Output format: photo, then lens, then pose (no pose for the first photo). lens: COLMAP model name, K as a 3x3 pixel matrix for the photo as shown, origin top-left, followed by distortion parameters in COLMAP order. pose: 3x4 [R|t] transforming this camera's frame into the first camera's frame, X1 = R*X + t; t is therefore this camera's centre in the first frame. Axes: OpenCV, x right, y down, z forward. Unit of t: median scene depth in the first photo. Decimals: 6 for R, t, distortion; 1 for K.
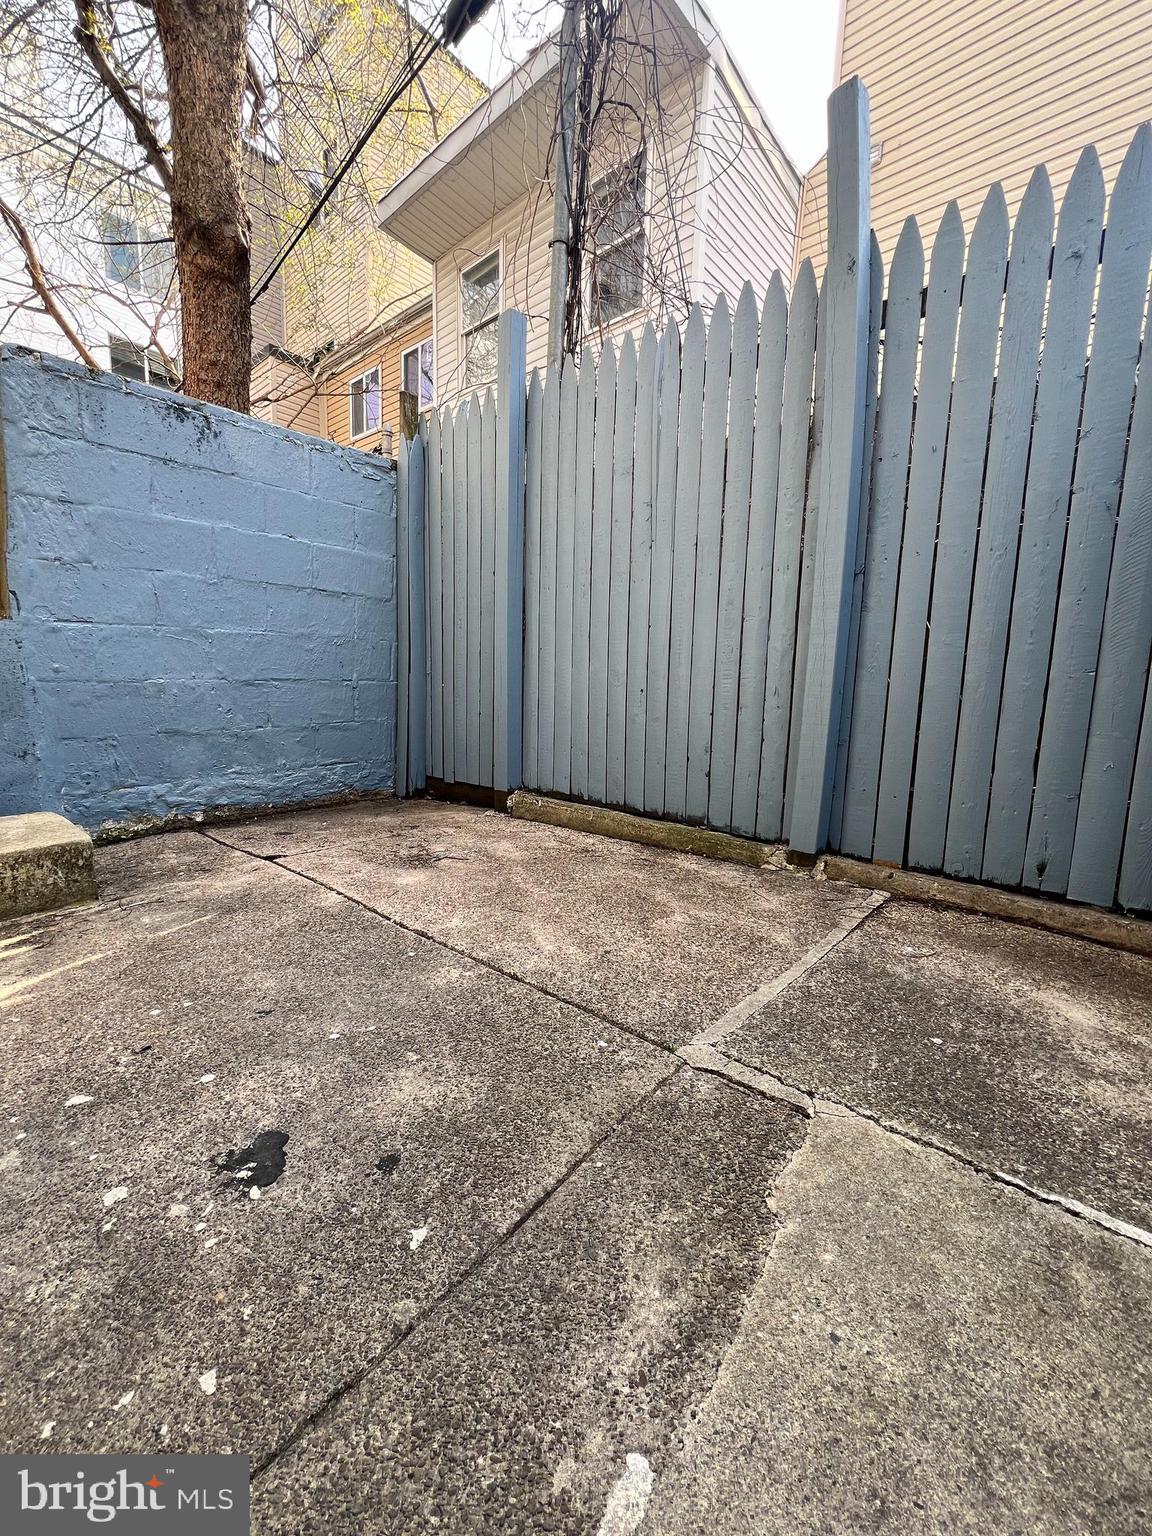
lens RADIAL K [[612.7, 0, 584.4], [0, 612.7, 769.6], [0, 0, 1]] dist [-0.003268, -0.000247]
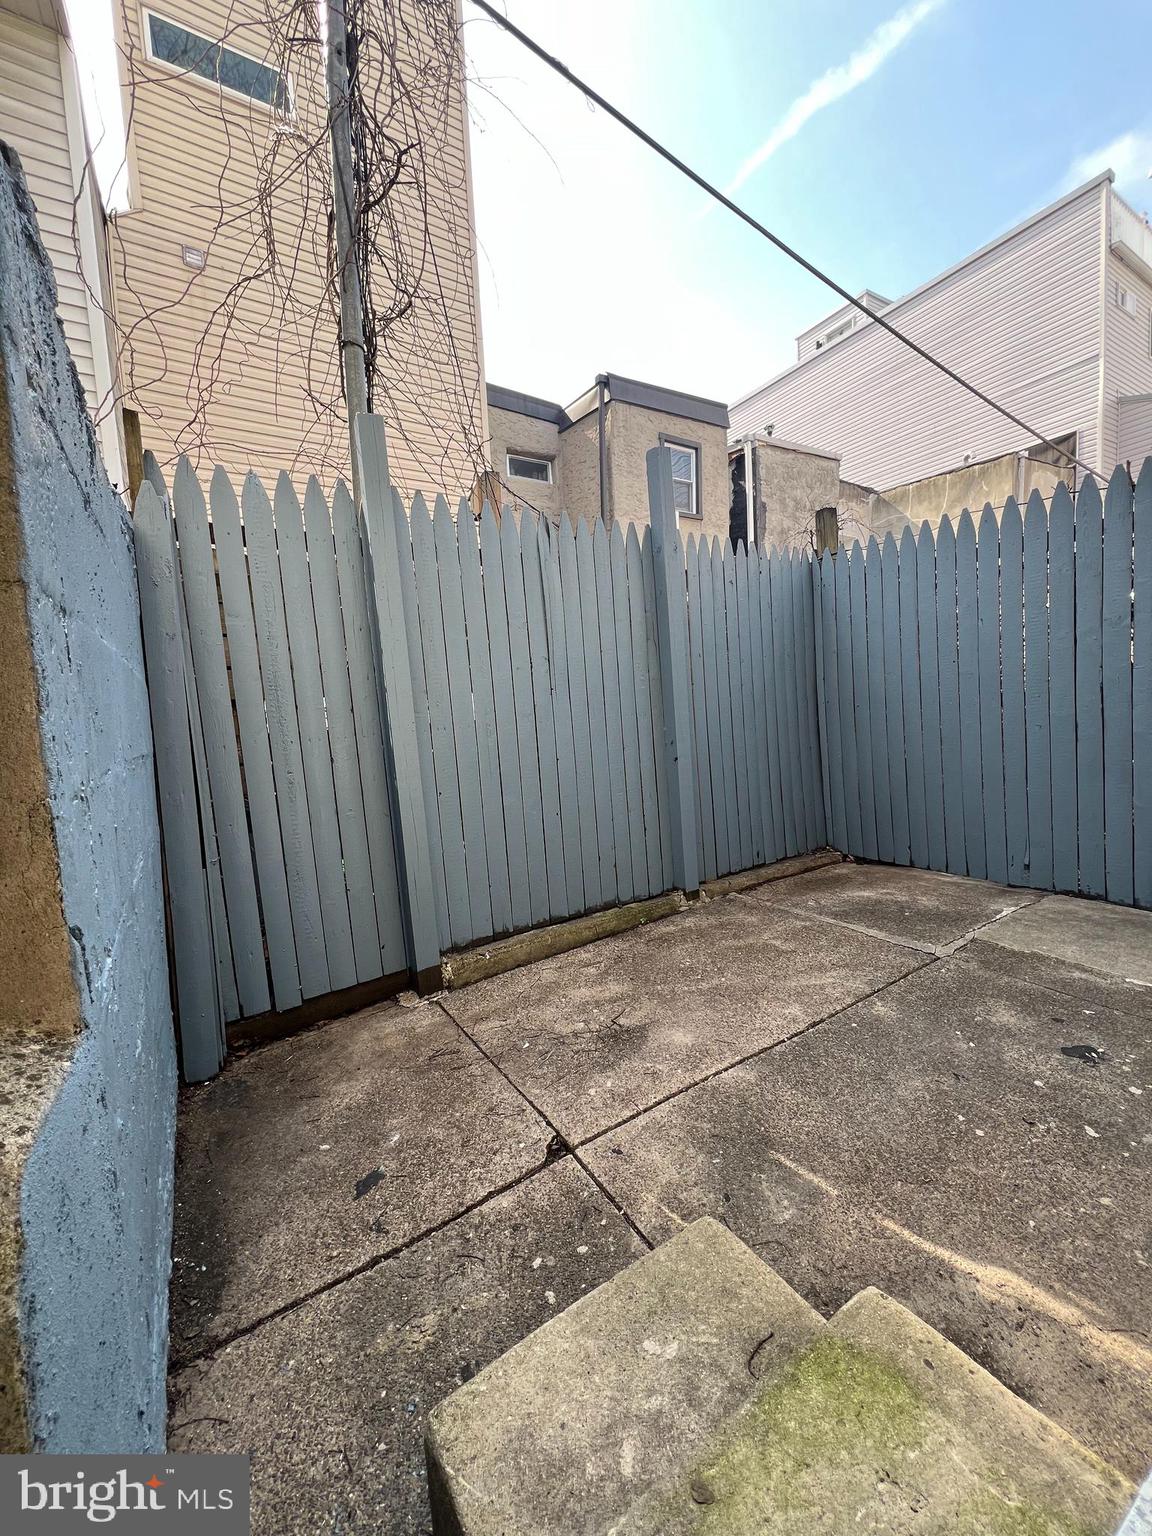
lens RADIAL K [[612.7, 0, 576.8], [0, 612.7, 765.8], [0, 0, 1]] dist [-0.003268, -0.000247]
pose [[0.289858, -0.130033, 0.948195, -1.447416], [0.215141, 0.974224, 0.067835, -0.427708], [-0.932575, 0.184334, 0.310362, 0.885079]]
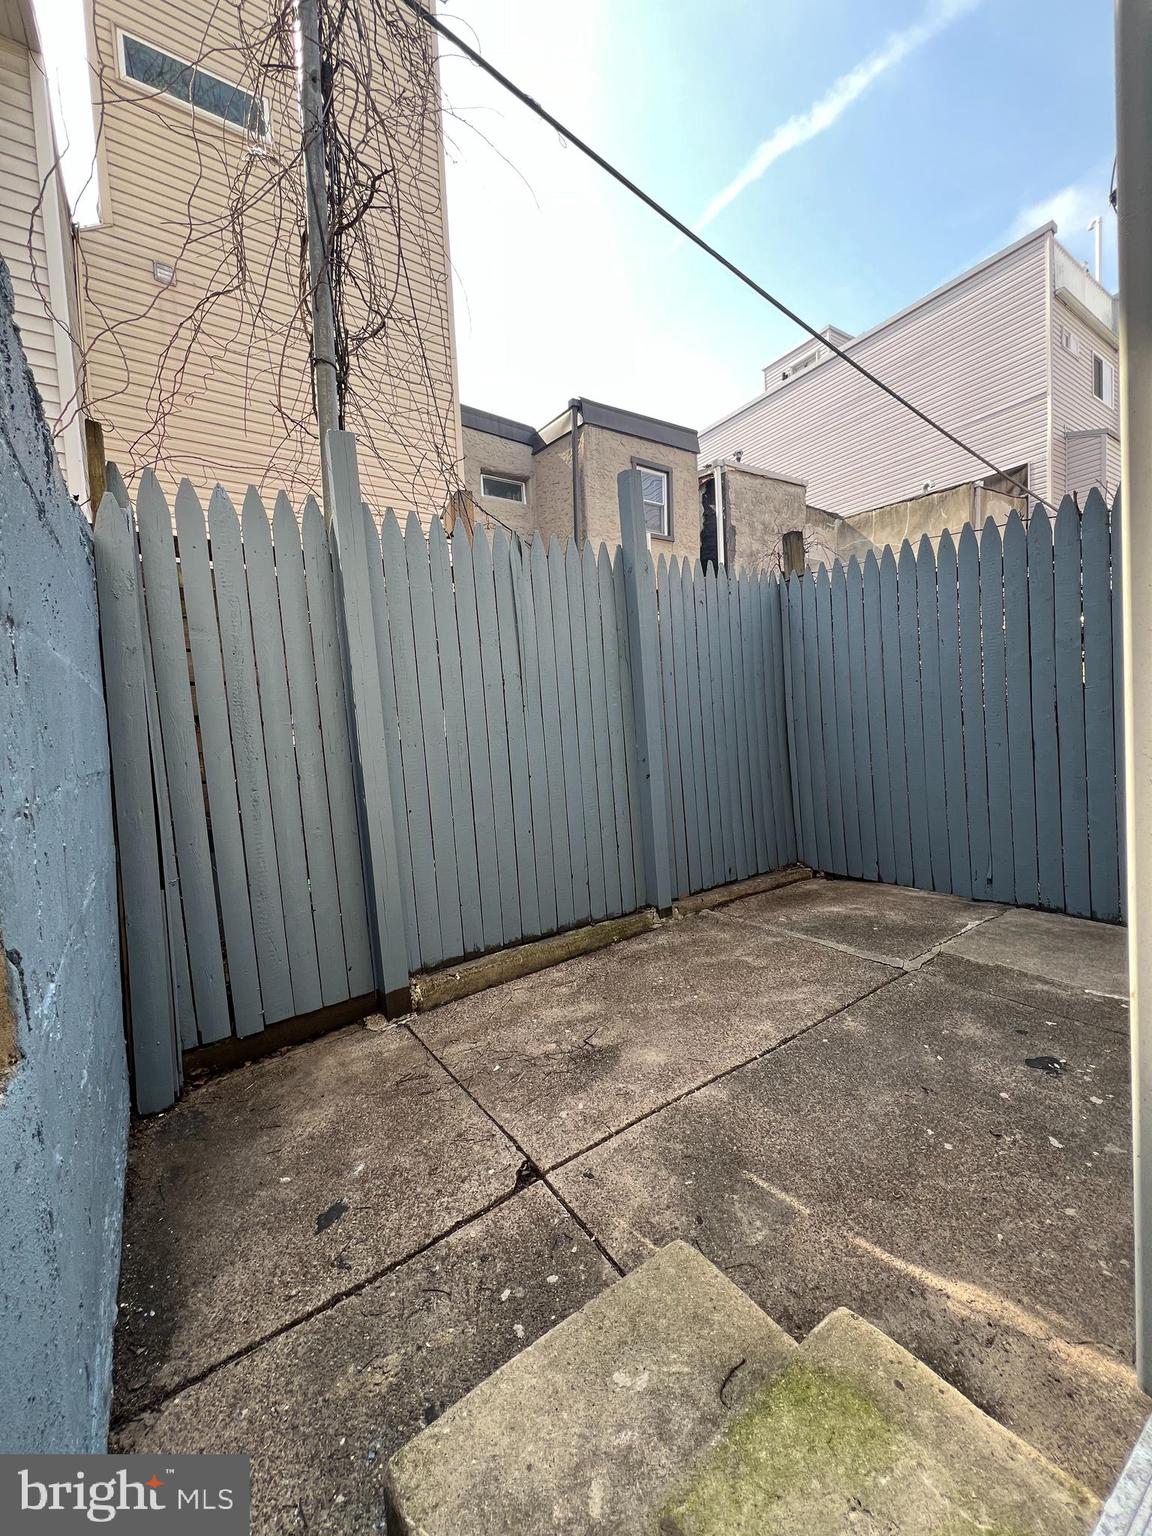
lens RADIAL K [[612.7, 0, 576.6], [0, 612.7, 765.4], [0, 0, 1]] dist [-0.003268, -0.000247]
pose [[0.249818, -0.102113, 0.962893, -1.444512], [0.213710, 0.975716, 0.048027, -0.424801], [-0.944415, 0.193782, 0.265574, 0.880689]]
